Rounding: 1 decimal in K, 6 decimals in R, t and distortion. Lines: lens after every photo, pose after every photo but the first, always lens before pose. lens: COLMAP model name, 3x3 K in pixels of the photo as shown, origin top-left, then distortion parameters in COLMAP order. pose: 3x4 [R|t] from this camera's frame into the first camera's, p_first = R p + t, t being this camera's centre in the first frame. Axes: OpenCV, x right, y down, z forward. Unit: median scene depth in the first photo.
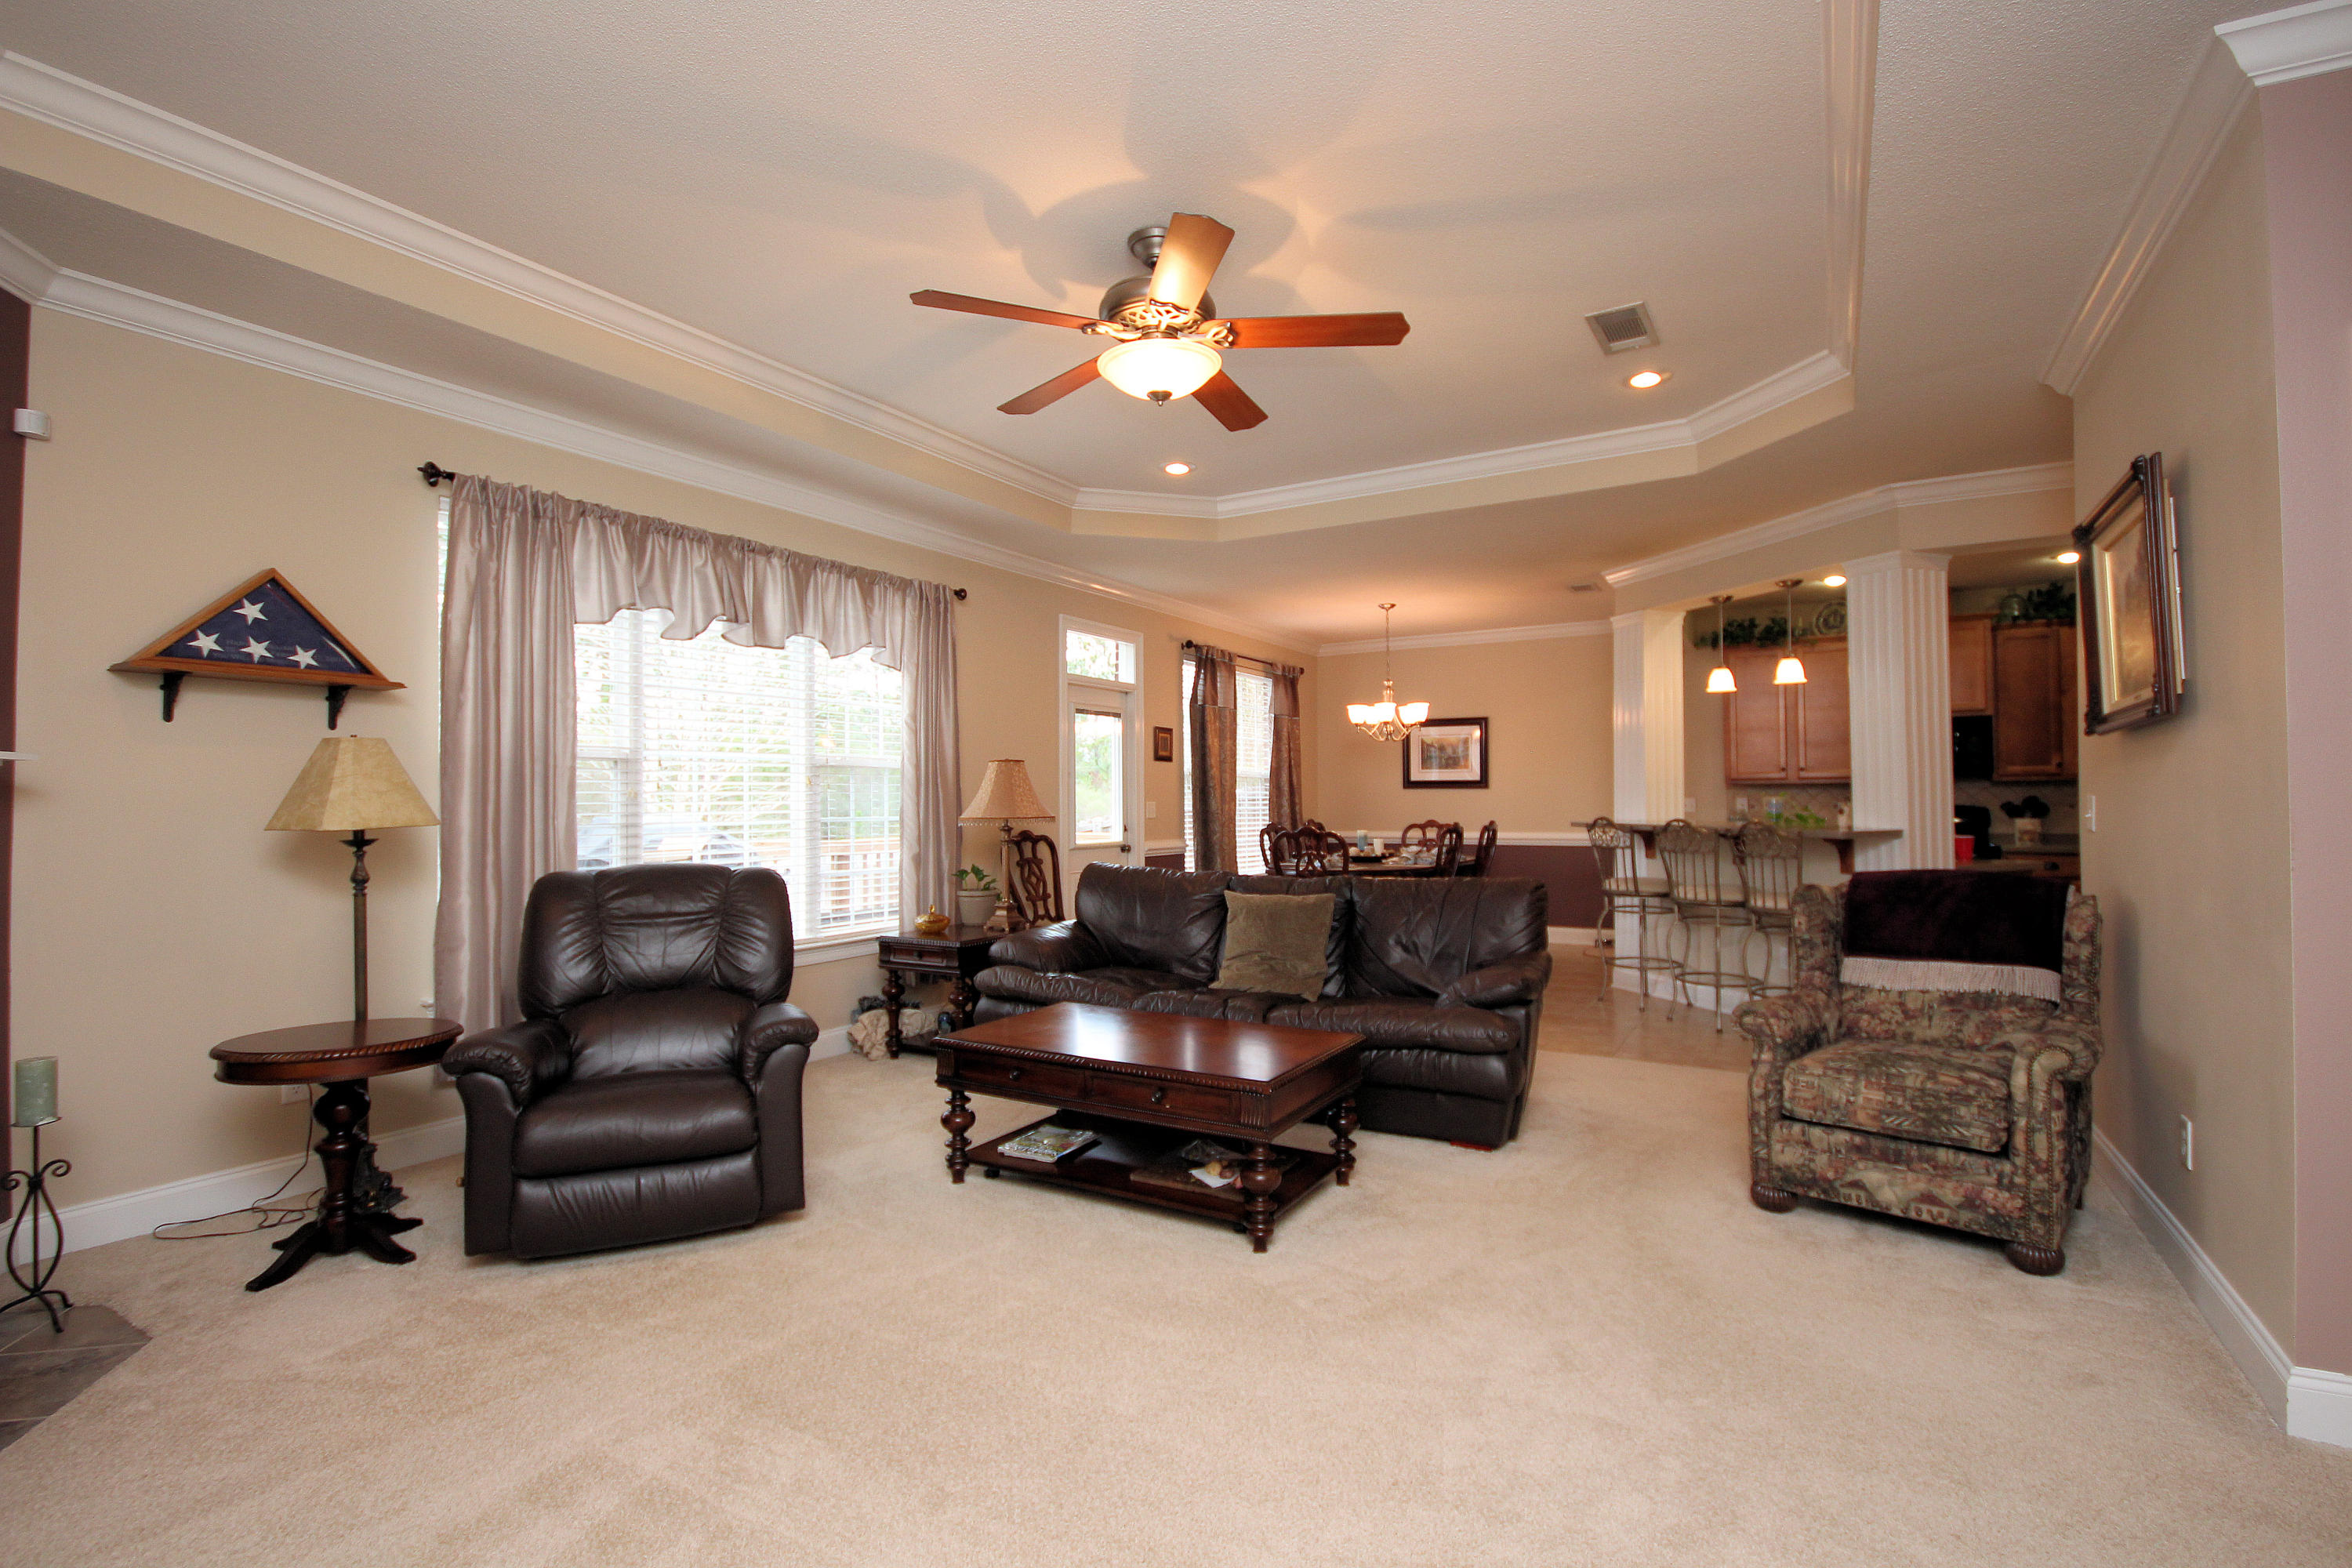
lens RADIAL K [[1092.4, 0, 1180.1], [0, 1092.4, 777.0], [0, 0, 1]] dist [0.001001, 0.001205]
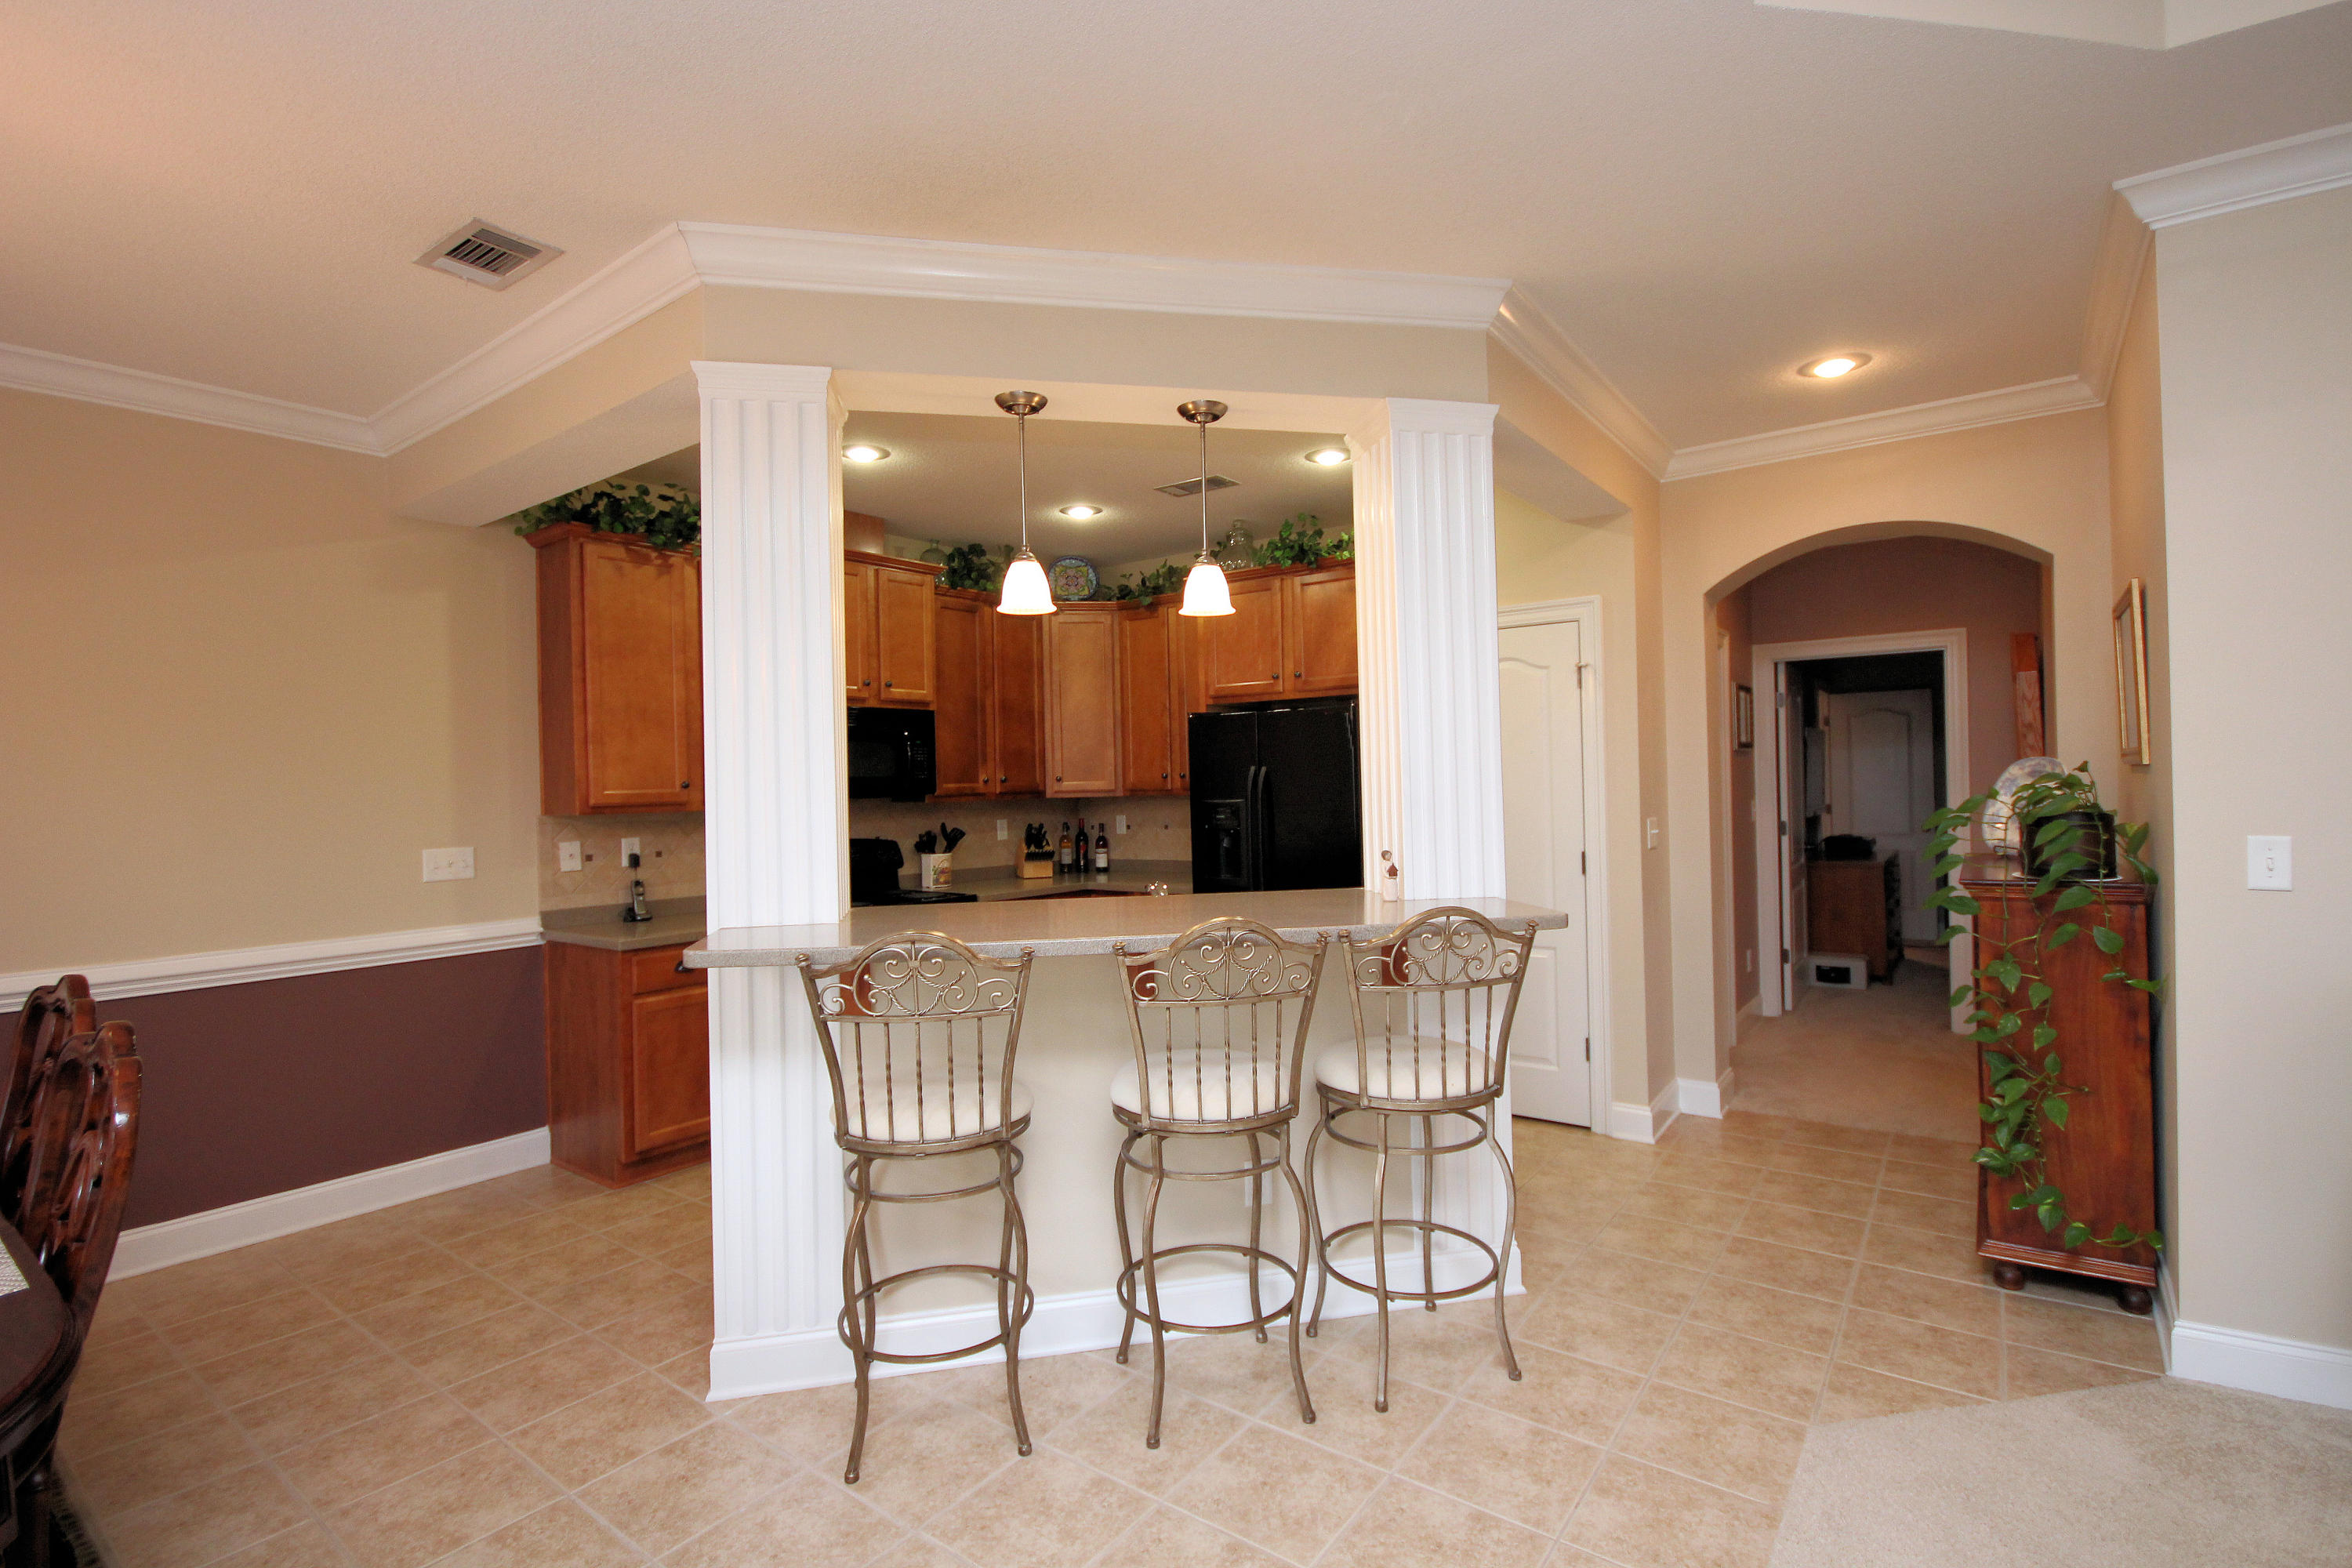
lens RADIAL K [[1092.4, 0, 1180.1], [0, 1092.4, 777.0], [0, 0, 1]] dist [0.001001, 0.001205]
pose [[0.107446, 0.009088, 0.994169, 0.089618], [0.000778, 0.999957, -0.009225, -0.010317], [-0.994211, 0.001765, 0.107434, 1.264698]]
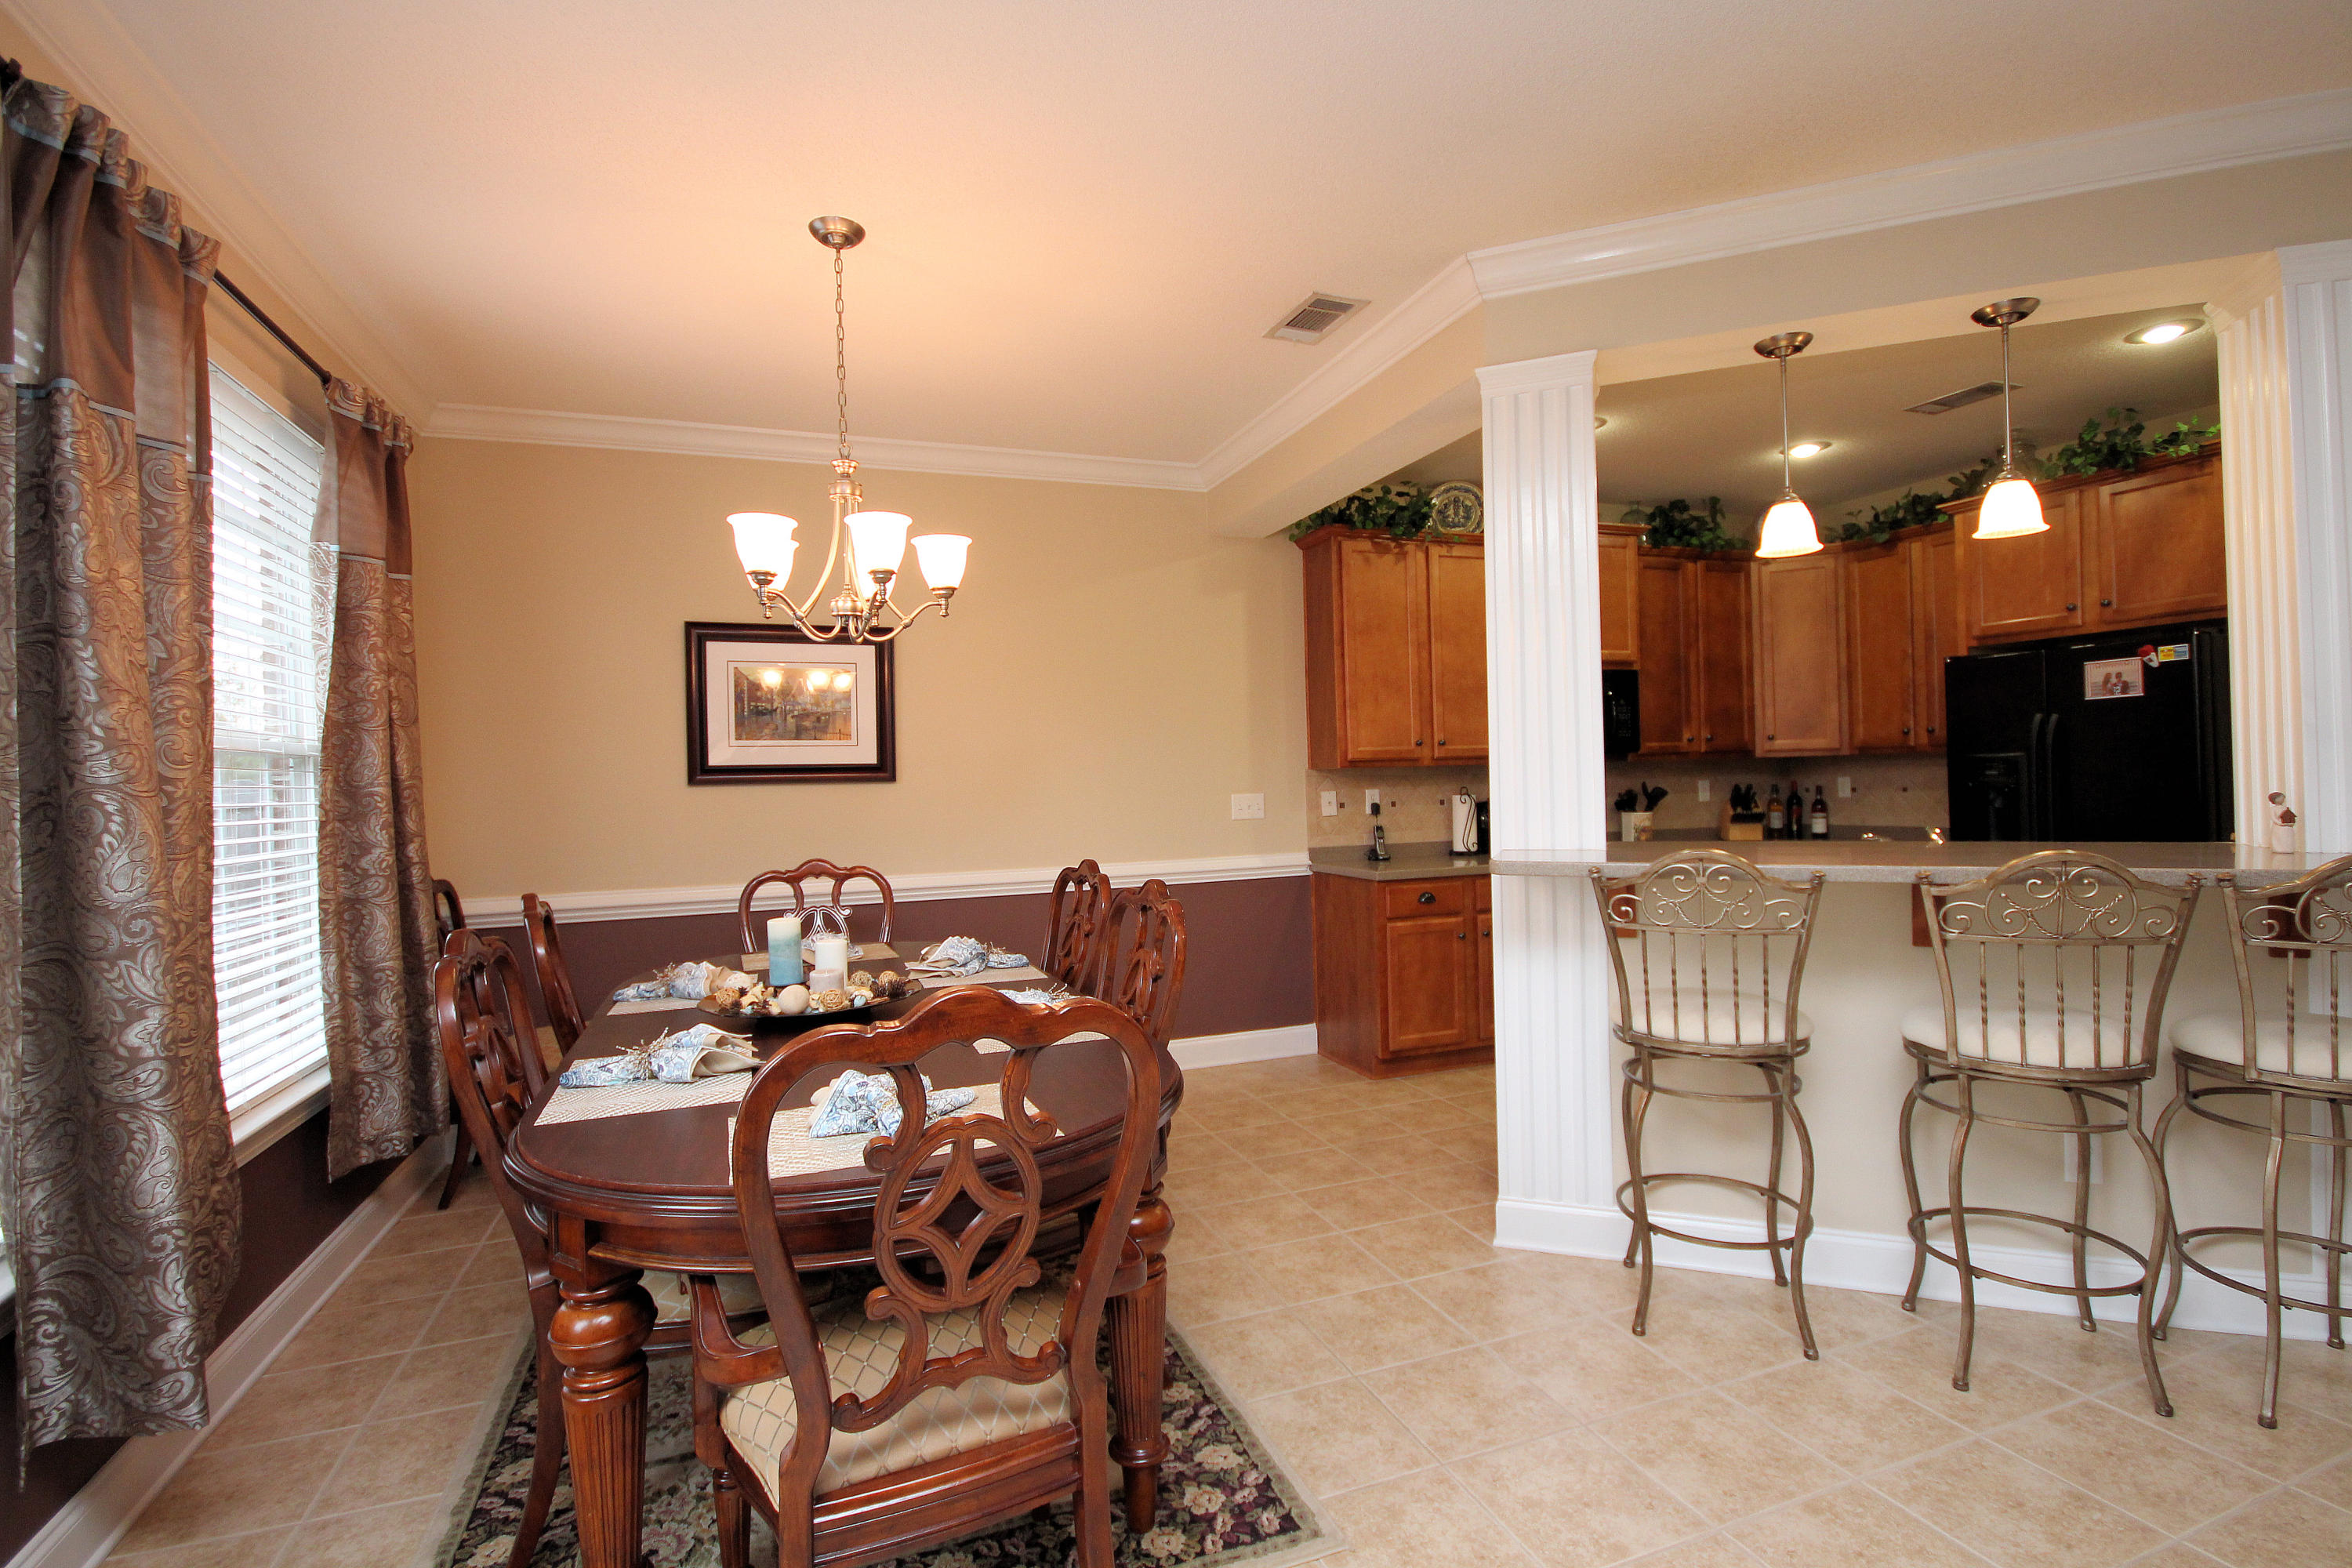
lens RADIAL K [[1087.0, 0, 1183.0], [0, 1087.0, 778.8], [0, 0, 1]] dist [0.012032, -0.011463]
pose [[0.623567, -0.010967, 0.781693, -0.010817], [0.006071, 0.999939, 0.009185, 0.012073], [-0.781746, -0.000982, 0.623596, 1.300445]]
